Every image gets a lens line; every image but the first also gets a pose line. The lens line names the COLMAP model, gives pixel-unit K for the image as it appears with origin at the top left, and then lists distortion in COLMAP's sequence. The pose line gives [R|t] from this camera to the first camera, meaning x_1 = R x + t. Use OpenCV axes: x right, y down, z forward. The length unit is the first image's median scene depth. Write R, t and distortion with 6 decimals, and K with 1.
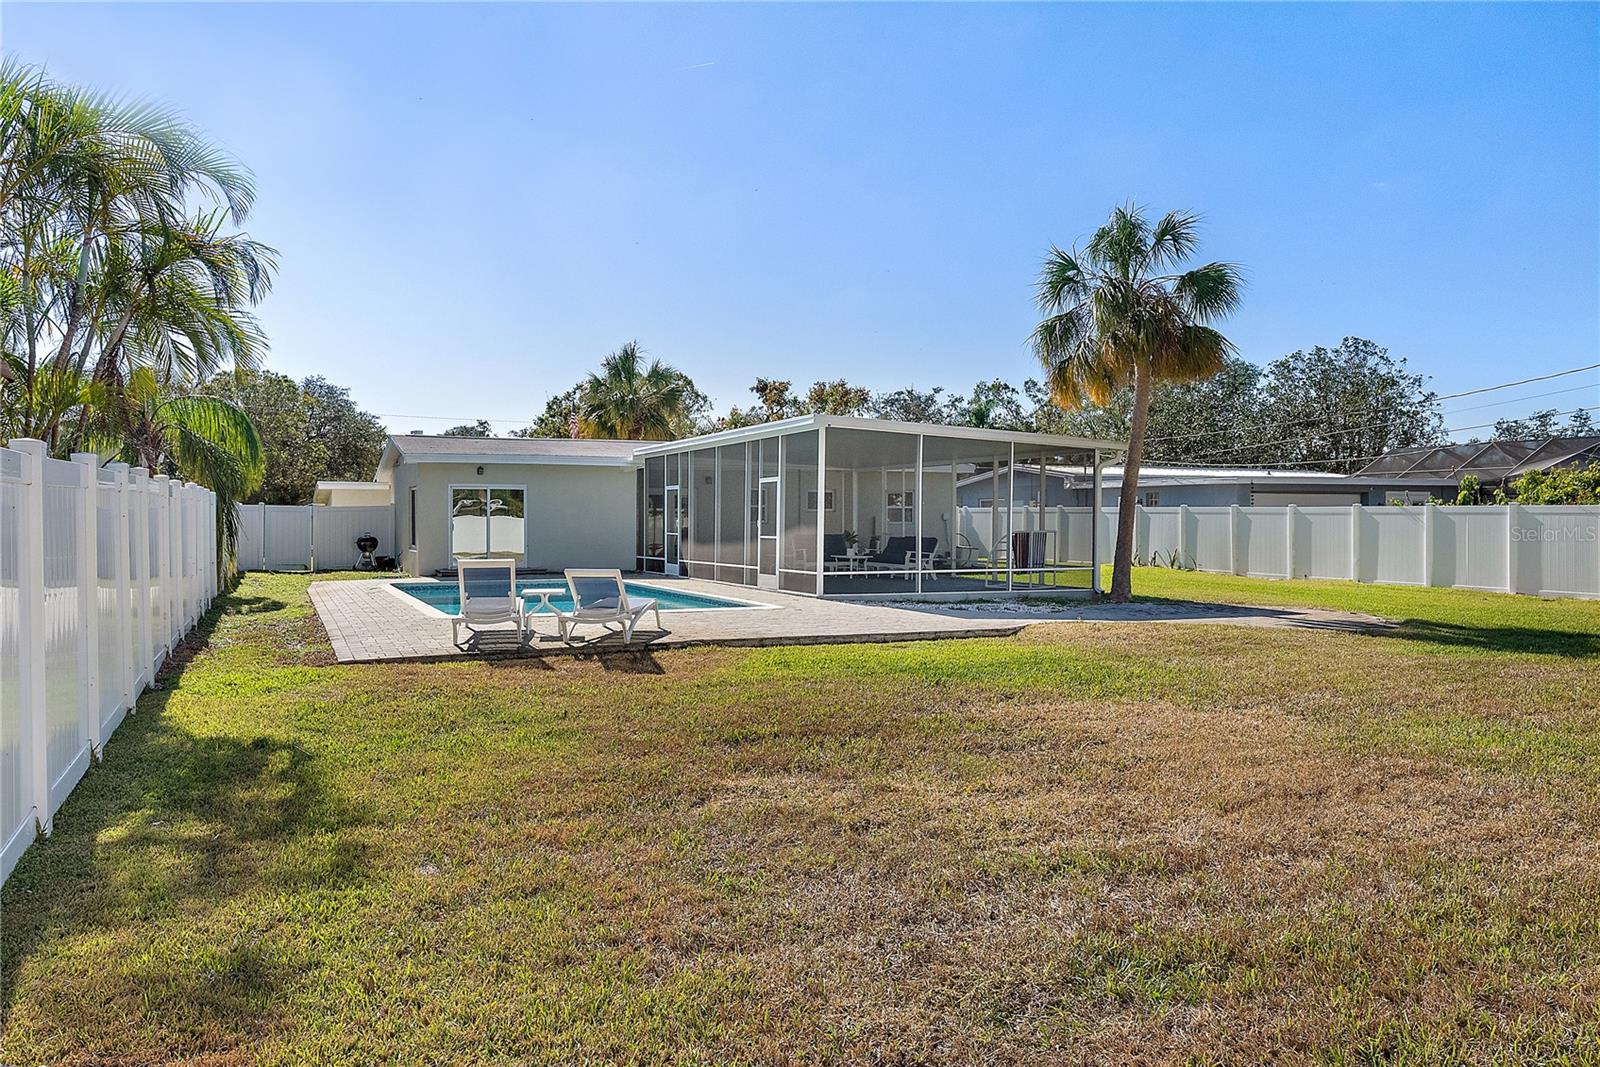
lens RADIAL K [[1132.5, 0, 806.0], [0, 1132.5, 526.3], [0, 0, 1]] dist [0.036767, -0.001484]
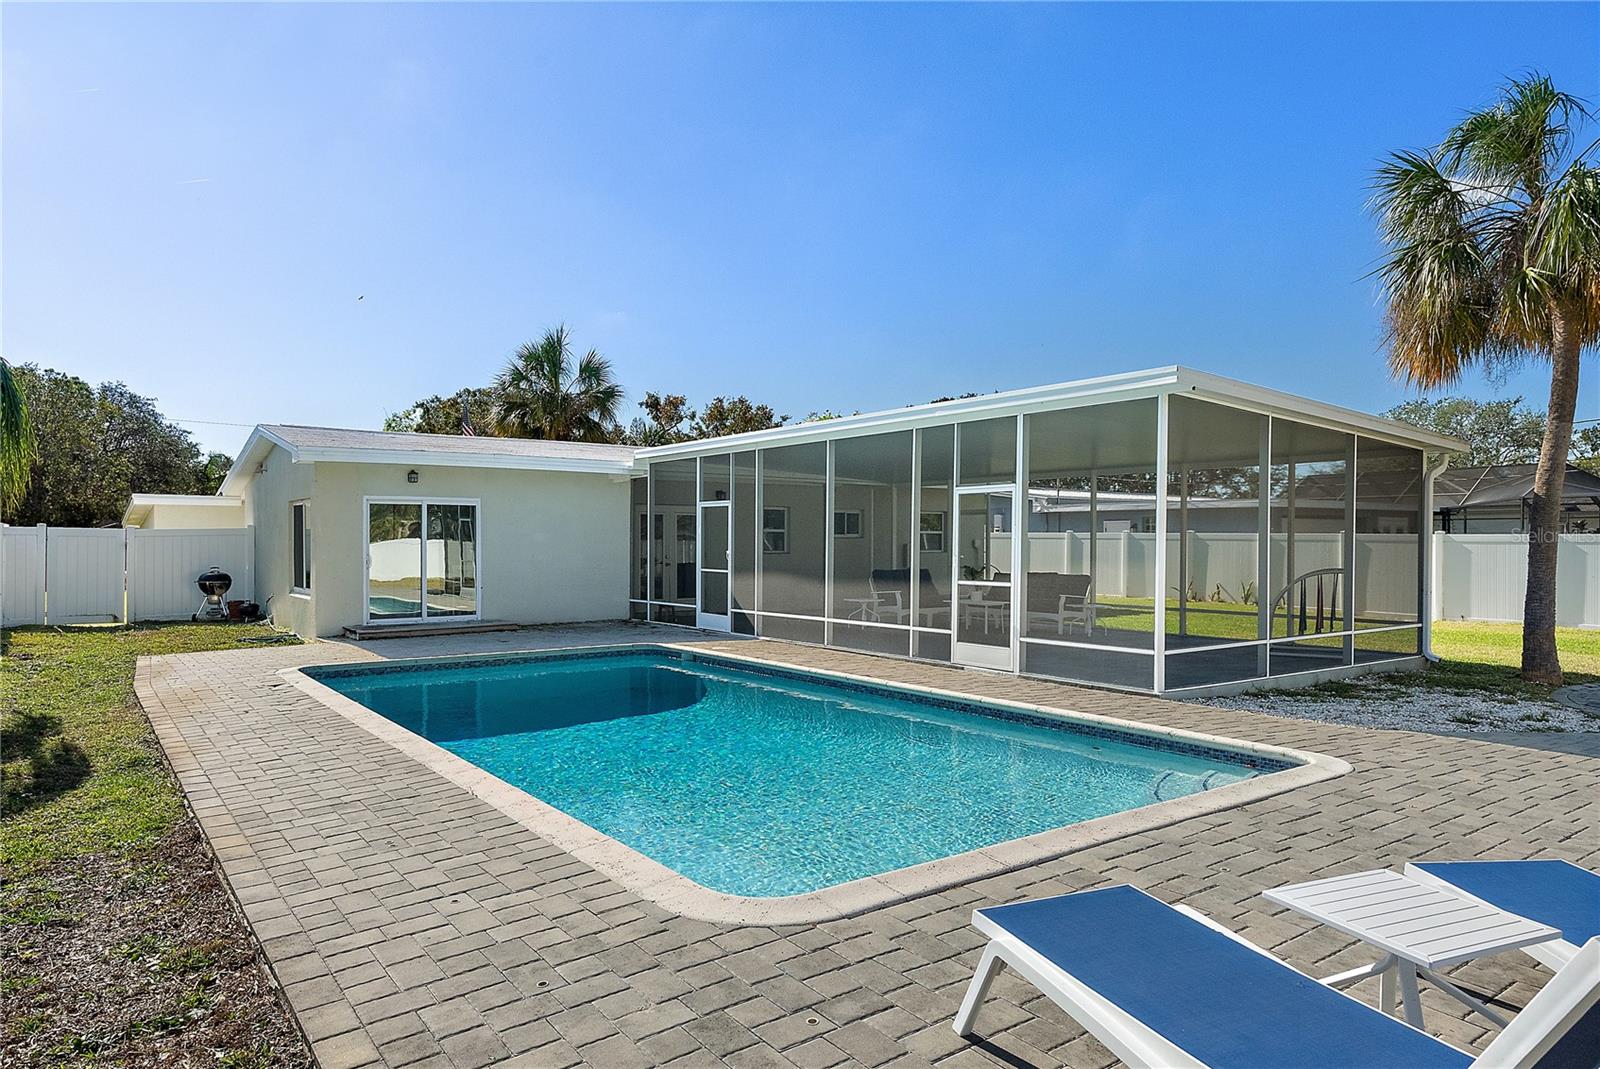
lens RADIAL K [[973.5, 0, 789.2], [0, 973.5, 545.2], [0, 0, 1]] dist [0.000353, 0.003621]
pose [[0.978993, -0.000124, 0.203893, -0.136022], [0.000518, 0.999998, -0.001878, -0.005420], [-0.203892, 0.001944, 0.978991, 0.289578]]
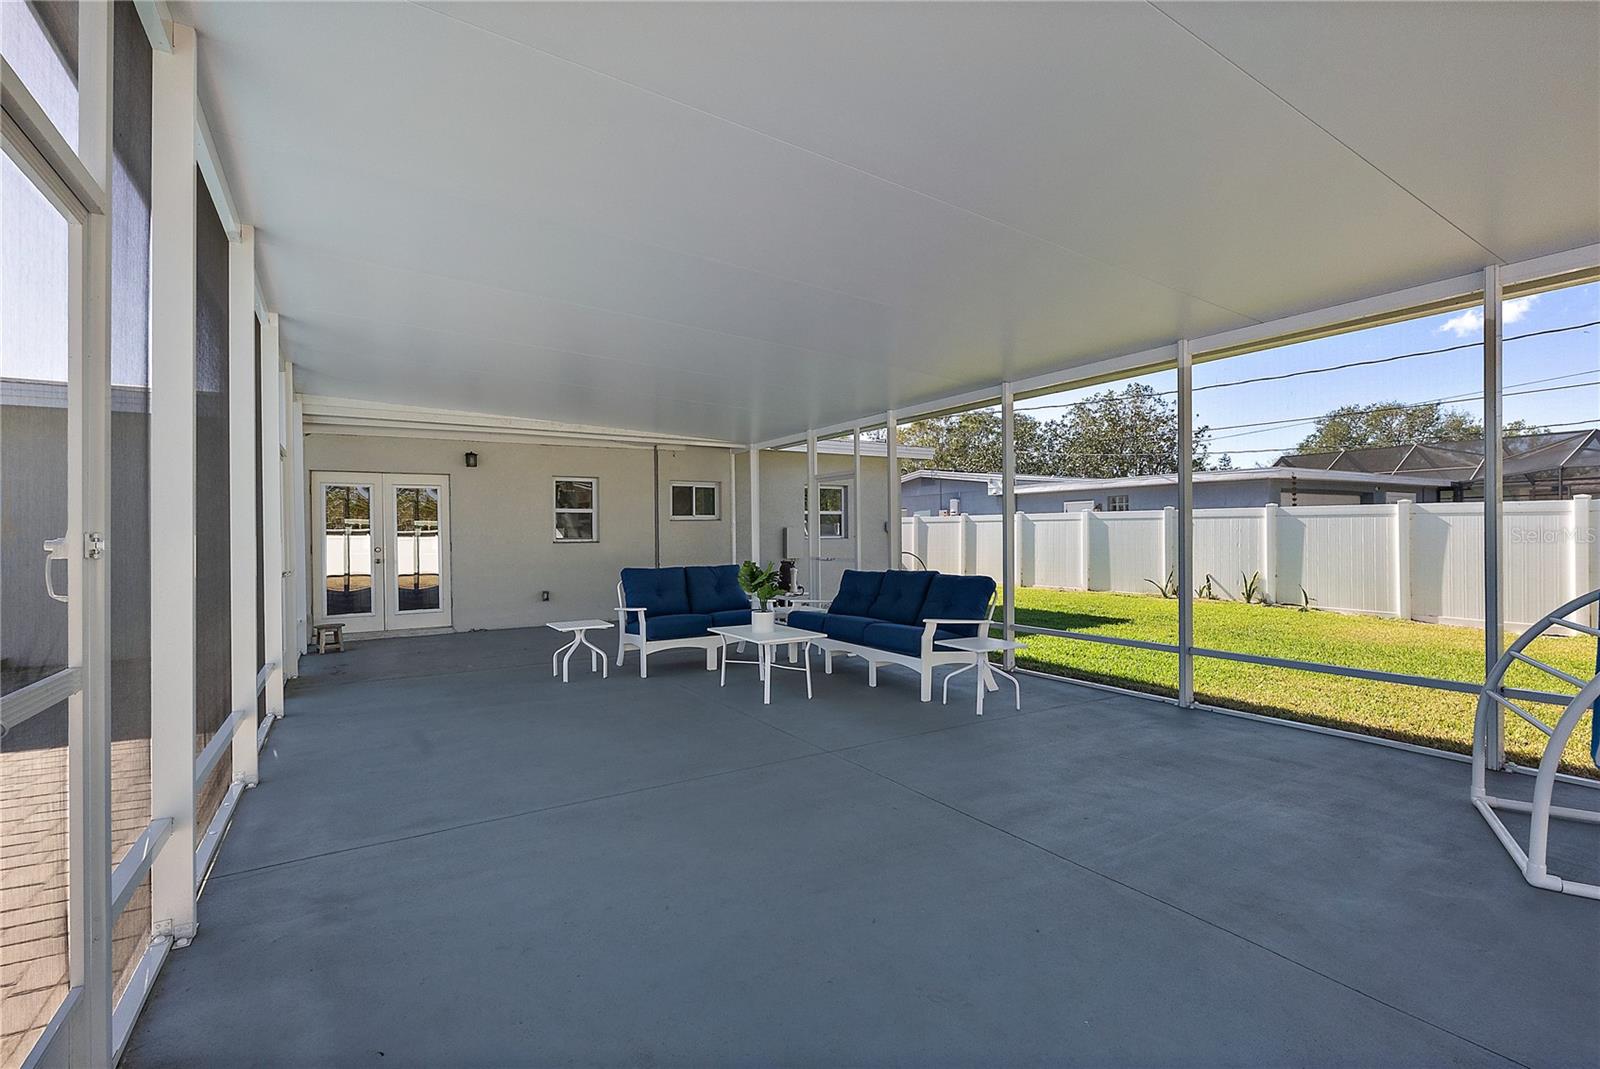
lens RADIAL K [[709.5, 0, 799.5], [0, 709.5, 538.0], [0, 0, 1]] dist [-0.002499, -0.000943]
pose [[0.990433, -0.012553, 0.137420, 0.013334], [0.012667, 0.999920, 0.000040, -0.002451], [-0.137410, 0.001701, 0.990513, 0.526084]]
